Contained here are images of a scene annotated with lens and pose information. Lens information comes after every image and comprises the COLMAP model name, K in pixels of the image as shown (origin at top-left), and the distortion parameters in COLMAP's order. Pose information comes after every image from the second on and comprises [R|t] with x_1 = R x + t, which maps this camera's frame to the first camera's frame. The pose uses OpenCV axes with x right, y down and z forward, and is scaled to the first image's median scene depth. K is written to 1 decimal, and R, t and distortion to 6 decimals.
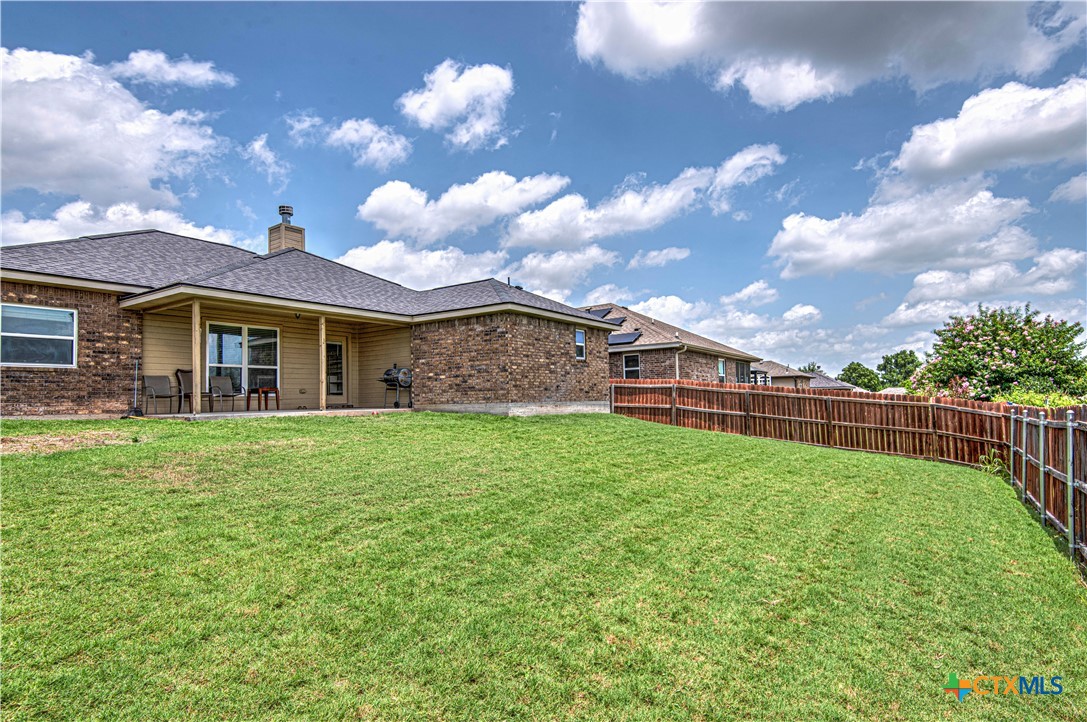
lens RADIAL K [[569.2, 0, 541.8], [0, 569.2, 376.8], [0, 0, 1]] dist [0.015603, -0.000242]
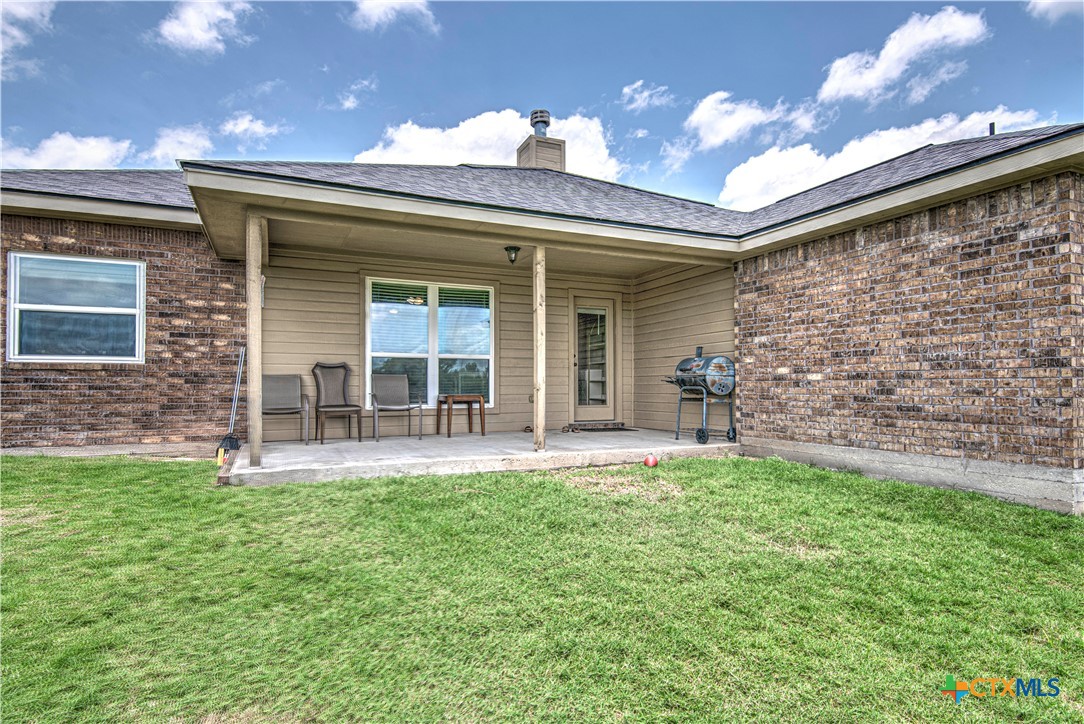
lens RADIAL K [[567.6, 0, 540.3], [0, 567.6, 377.8], [0, 0, 1]] dist [0.015603, -0.000242]
pose [[0.856473, 0.012119, -0.516049, -0.139795], [0.004484, 0.999512, 0.030916, -0.013562], [0.516172, -0.028792, 0.856001, 0.580787]]
